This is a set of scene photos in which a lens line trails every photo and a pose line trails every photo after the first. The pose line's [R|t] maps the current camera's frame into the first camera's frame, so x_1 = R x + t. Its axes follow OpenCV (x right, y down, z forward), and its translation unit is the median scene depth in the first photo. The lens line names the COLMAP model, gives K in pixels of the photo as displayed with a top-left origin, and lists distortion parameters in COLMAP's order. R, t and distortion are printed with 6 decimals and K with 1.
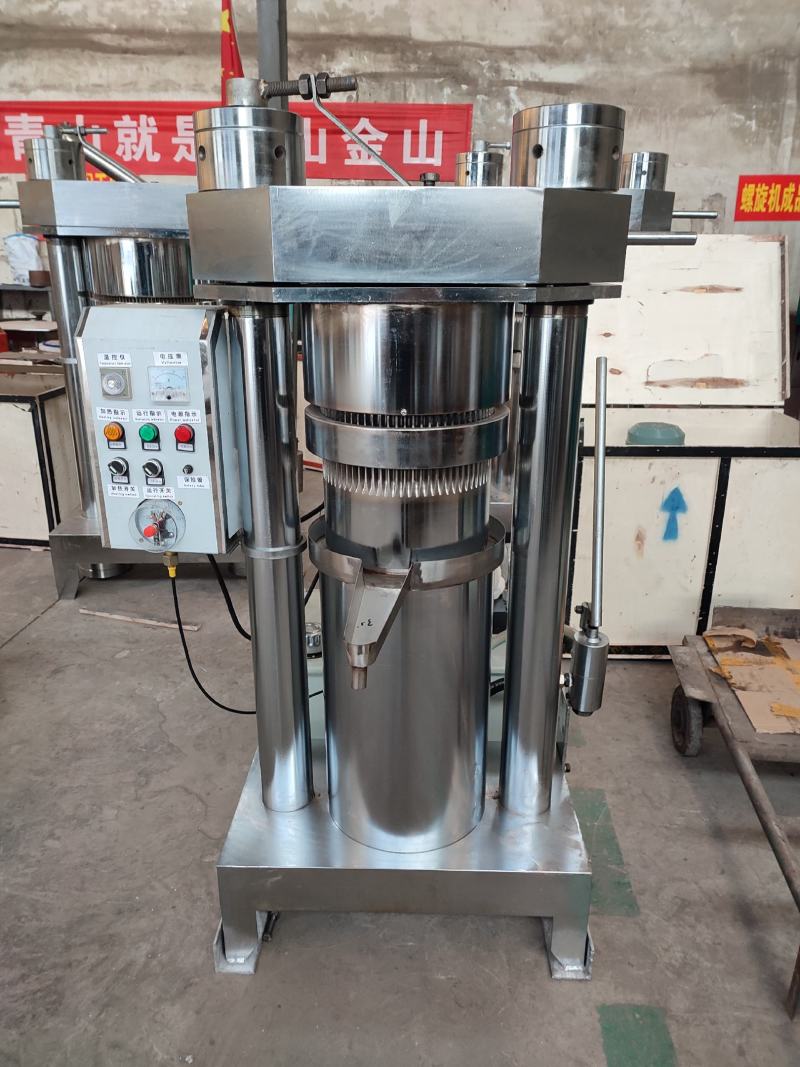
lens RADIAL K [[787.4, 0, 393.4], [0, 787.4, 528.7], [0, 0, 1]] dist [0.014066, -0.020129]
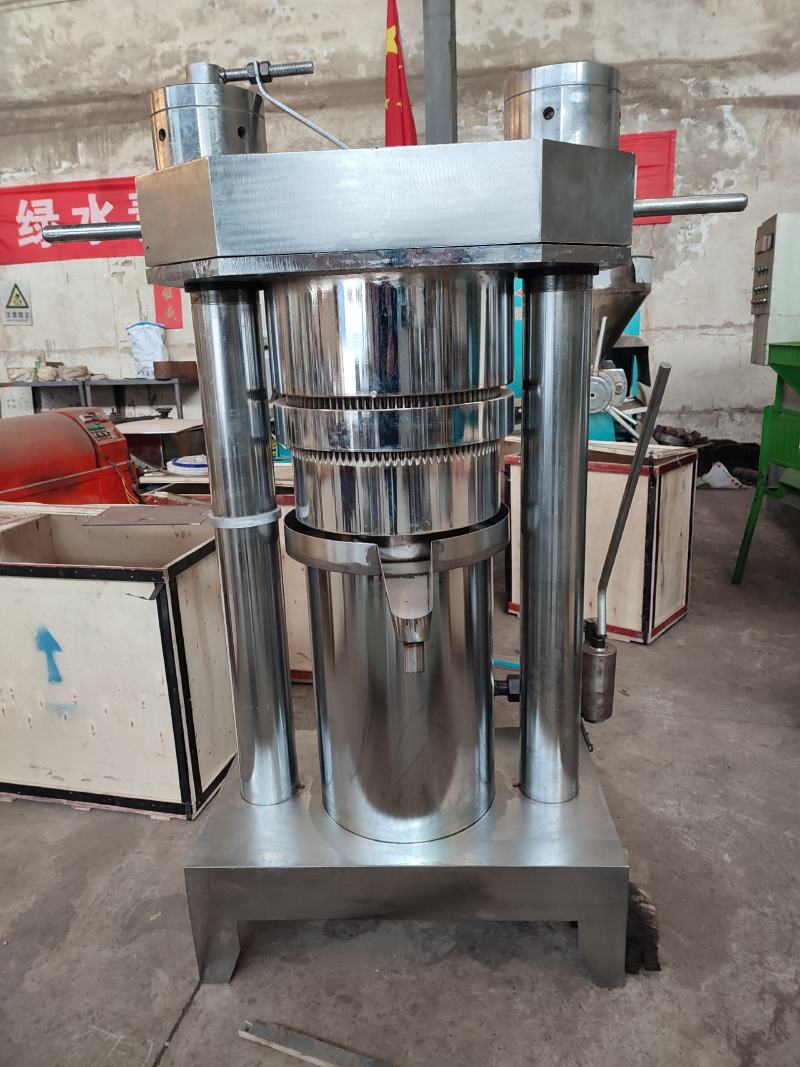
lens RADIAL K [[787.4, 0, 397.5], [0, 787.4, 534.3], [0, 0, 1]] dist [0.014066, -0.020129]
pose [[0.991300, -0.026959, -0.128831, -0.089962], [0.016391, 0.996464, -0.082401, -0.062596], [0.130597, 0.079573, 0.988237, 0.194635]]
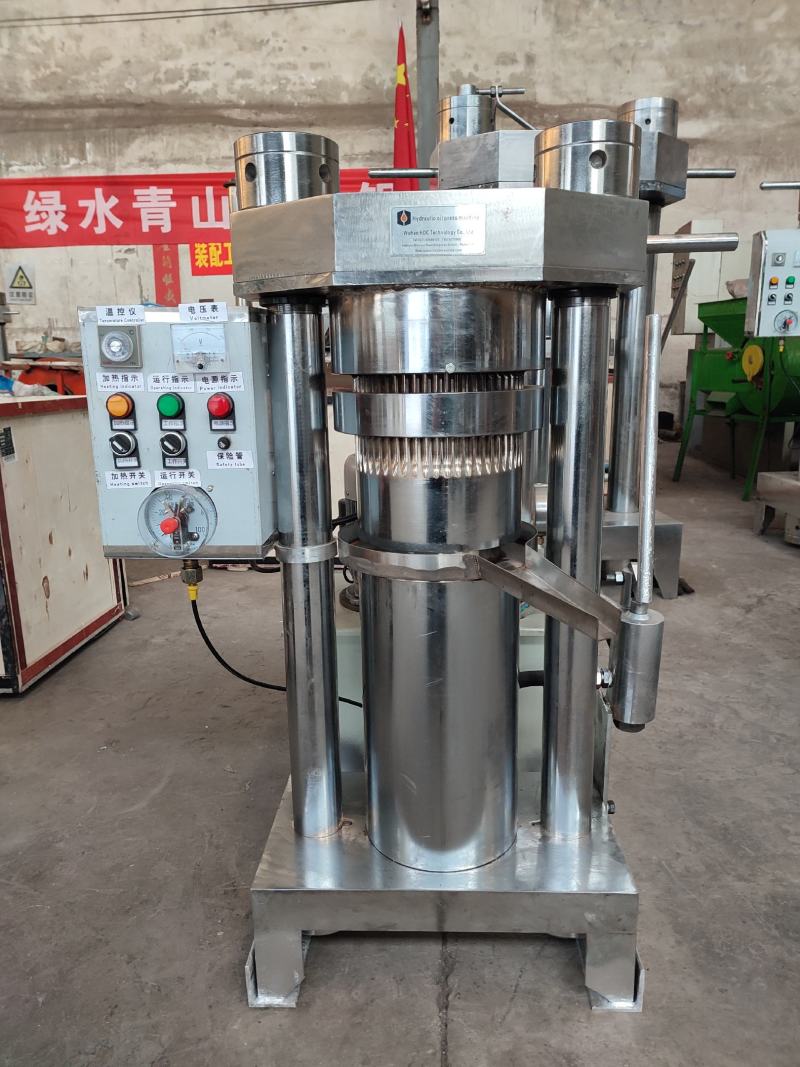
lens RADIAL K [[787.4, 0, 405.9], [0, 787.4, 529.1], [0, 0, 1]] dist [0.014066, -0.020129]
pose [[0.998885, -0.043353, 0.018691, -0.191298], [0.045216, 0.992375, -0.114658, 0.039254], [-0.013577, 0.115375, 0.993229, 0.047142]]
